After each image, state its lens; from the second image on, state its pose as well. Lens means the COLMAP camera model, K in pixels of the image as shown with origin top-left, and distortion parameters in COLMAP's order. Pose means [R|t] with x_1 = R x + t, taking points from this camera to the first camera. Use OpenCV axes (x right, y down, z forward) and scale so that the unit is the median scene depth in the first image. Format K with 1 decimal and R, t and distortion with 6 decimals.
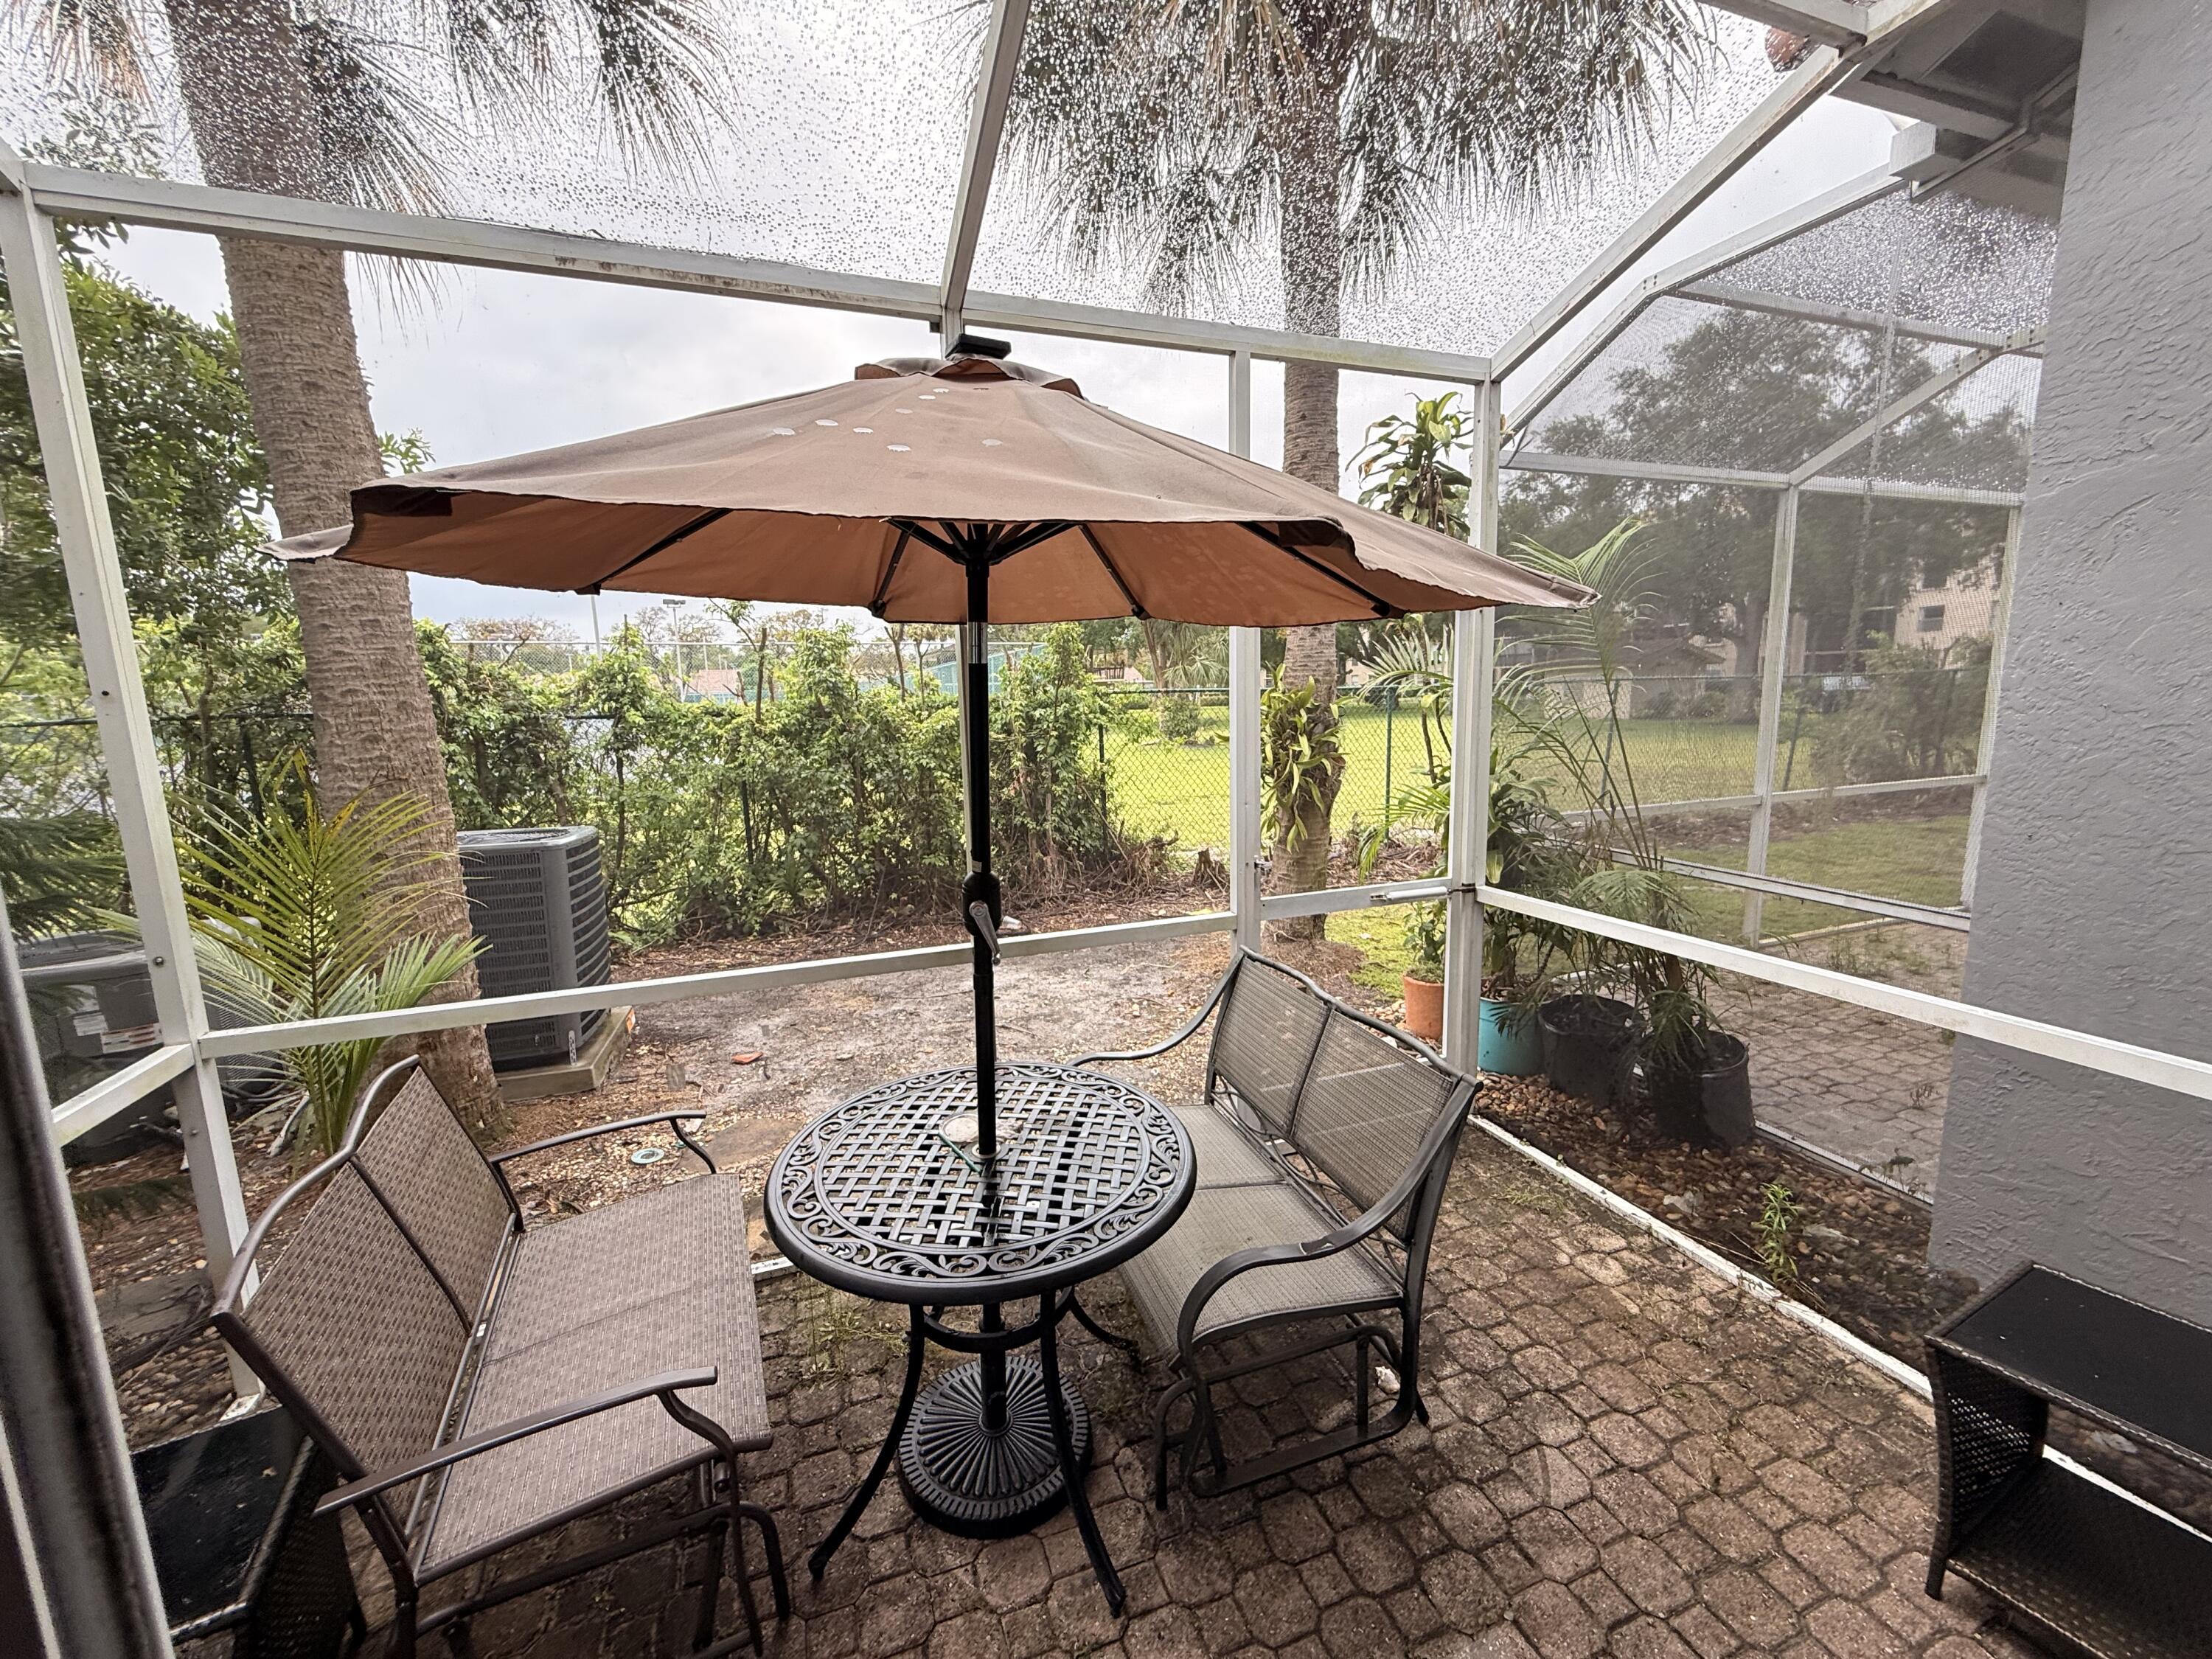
lens RADIAL K [[879.0, 0, 1106.5], [0, 879.0, 823.9], [0, 0, 1]] dist [-0.003744, 0.000823]
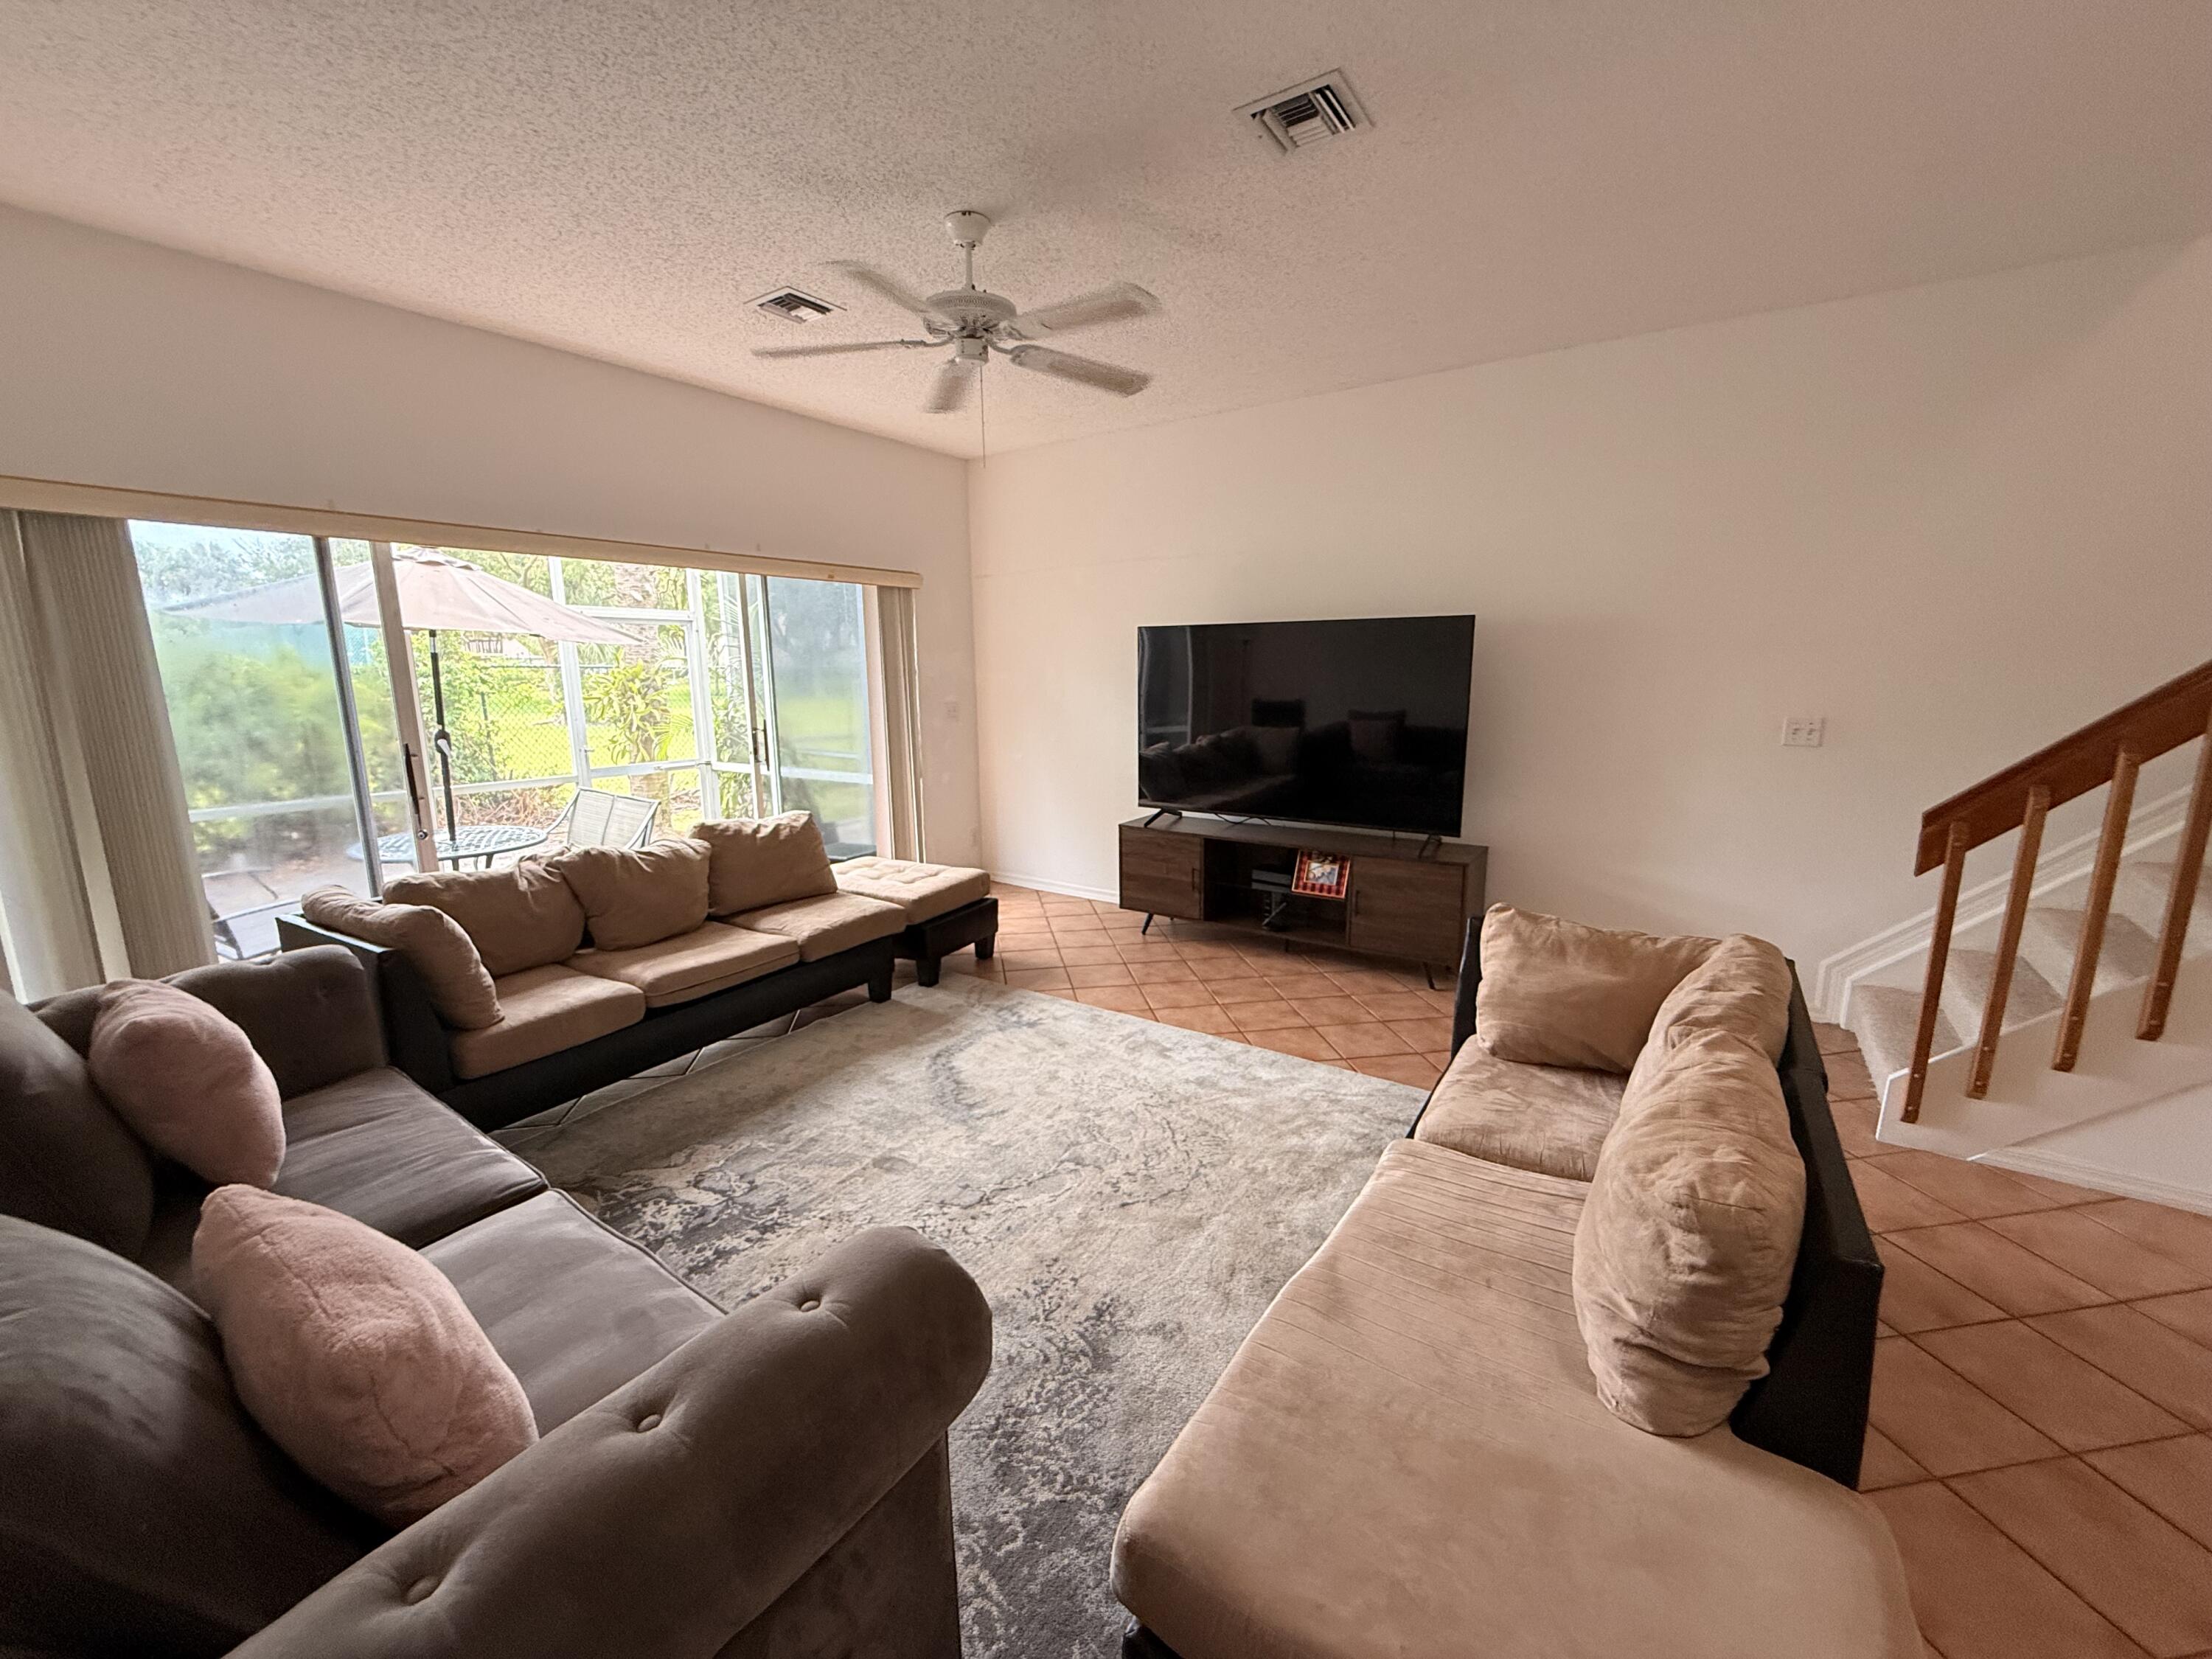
lens RADIAL K [[879.0, 0, 1110.7], [0, 879.0, 831.9], [0, 0, 1]] dist [-0.003744, 0.000823]
pose [[0.815923, -0.081232, 0.572425, -0.022678], [0.065773, 0.996694, 0.047688, 0.253910], [-0.574407, -0.001259, 0.818569, -1.614794]]
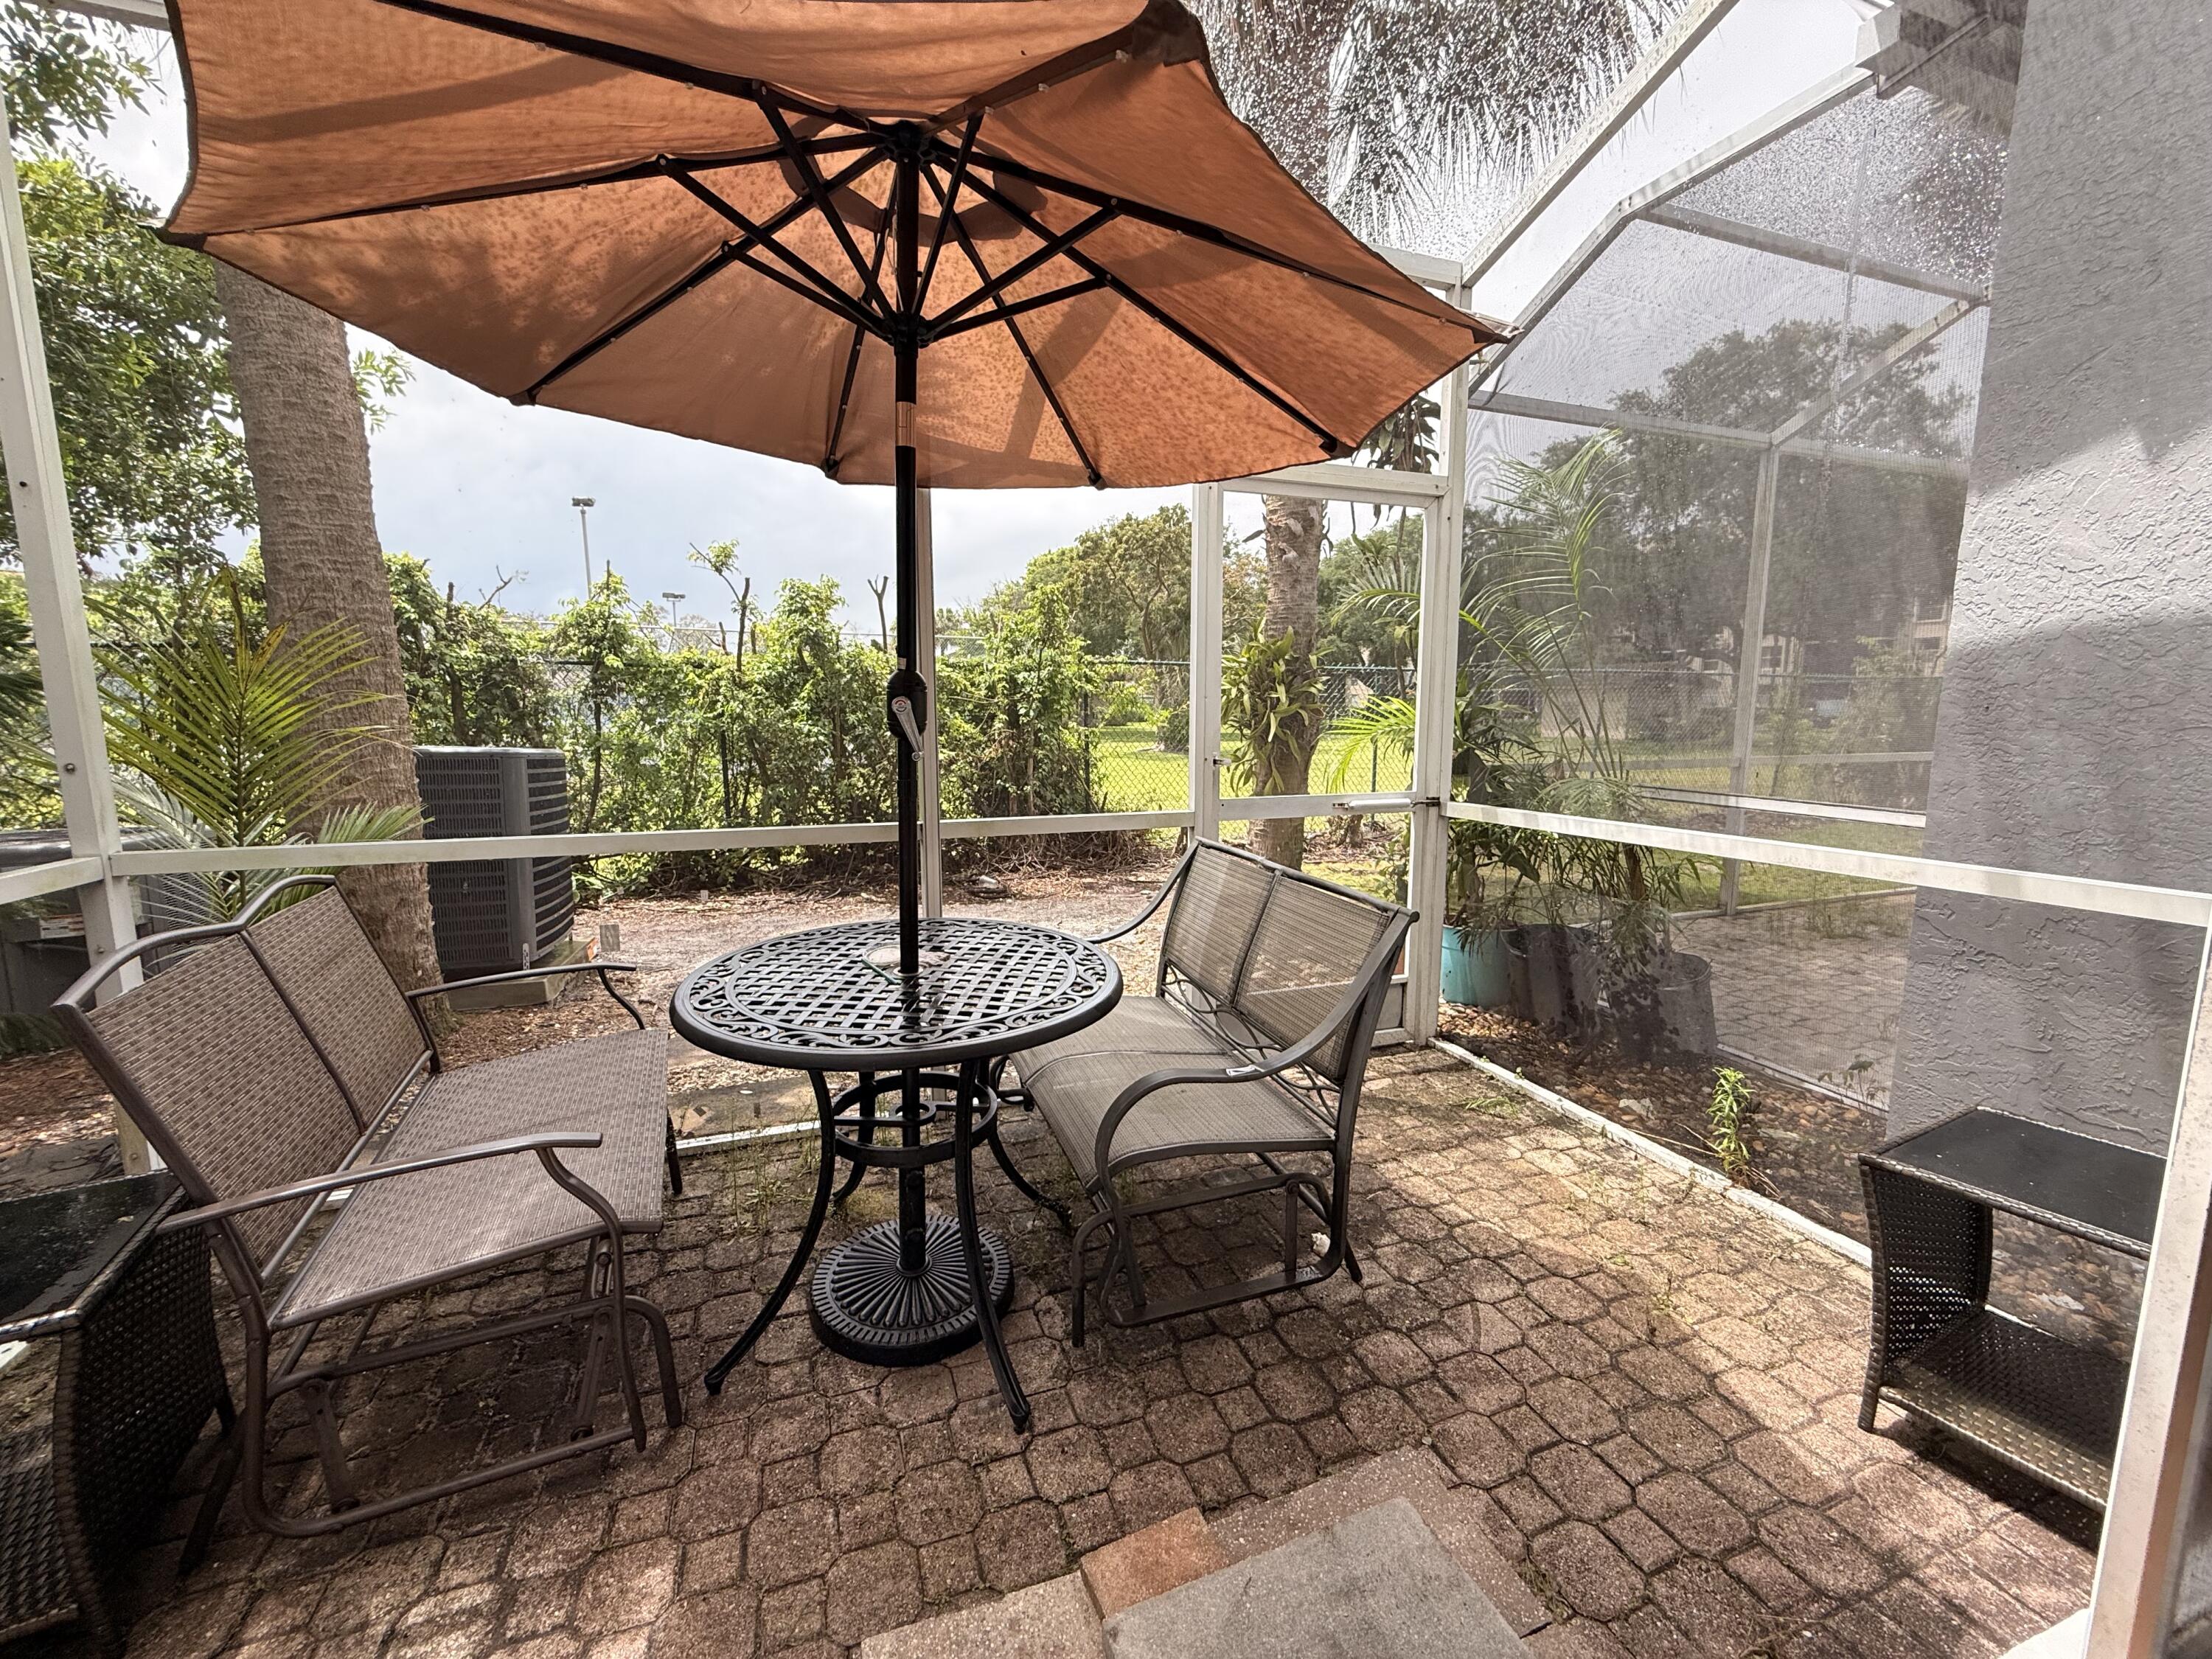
lens RADIAL K [[879.0, 0, 1107.5], [0, 879.0, 827.1], [0, 0, 1]] dist [-0.003744, 0.000823]
pose [[0.999675, 0.025289, 0.003126, 0.055791], [-0.025233, 0.999540, -0.016811, 0.161417], [-0.003549, 0.016727, 0.999854, 0.016644]]
